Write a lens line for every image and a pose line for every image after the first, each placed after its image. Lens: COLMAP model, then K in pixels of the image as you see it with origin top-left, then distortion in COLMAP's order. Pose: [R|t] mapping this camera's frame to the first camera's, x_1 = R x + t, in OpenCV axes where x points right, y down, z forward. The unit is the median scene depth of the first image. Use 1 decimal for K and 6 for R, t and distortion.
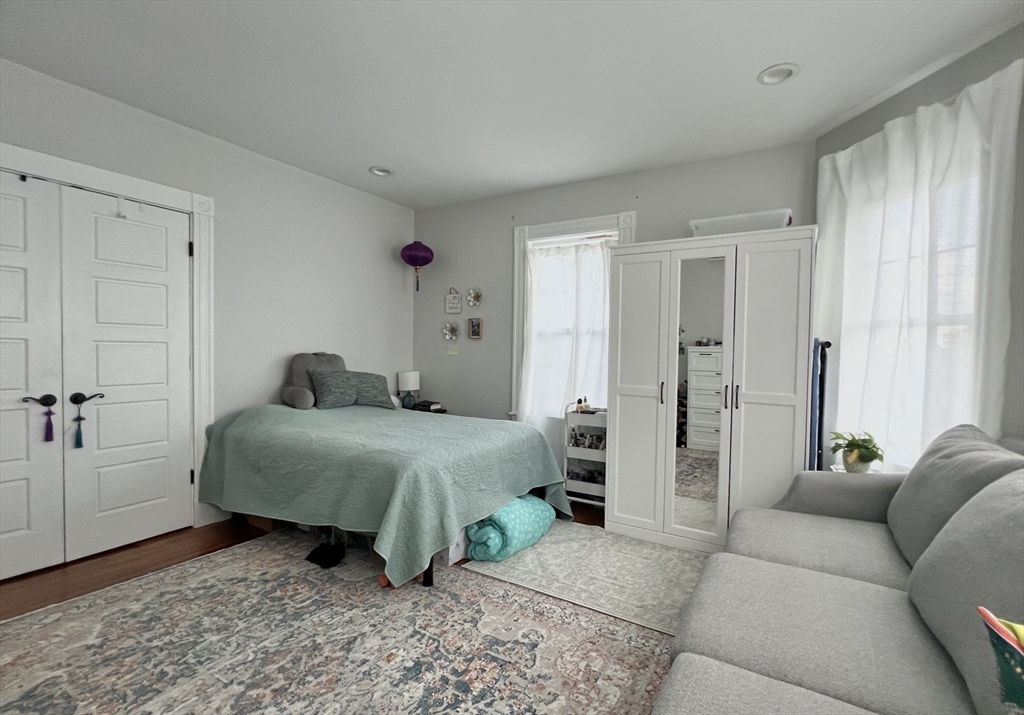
lens RADIAL K [[465.4, 0, 512.8], [0, 465.4, 361.6], [0, 0, 1]] dist [-0.002644, 0.000016]
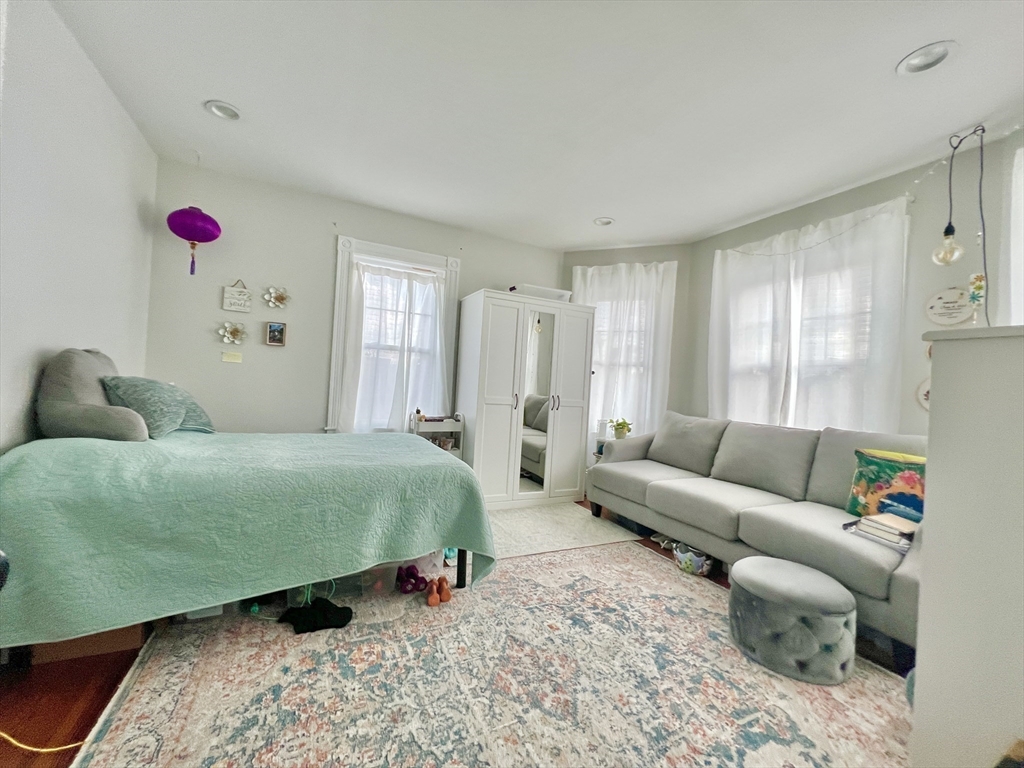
lens RADIAL K [[415.5, 0, 511.5], [0, 415.5, 380.8], [0, 0, 1]] dist [-0.001423, 0.000119]
pose [[0.543953, 0.020867, 0.838856, -0.972546], [-0.027465, 0.999598, -0.007056, 0.017878], [-0.838666, -0.019201, 0.544308, 0.421623]]
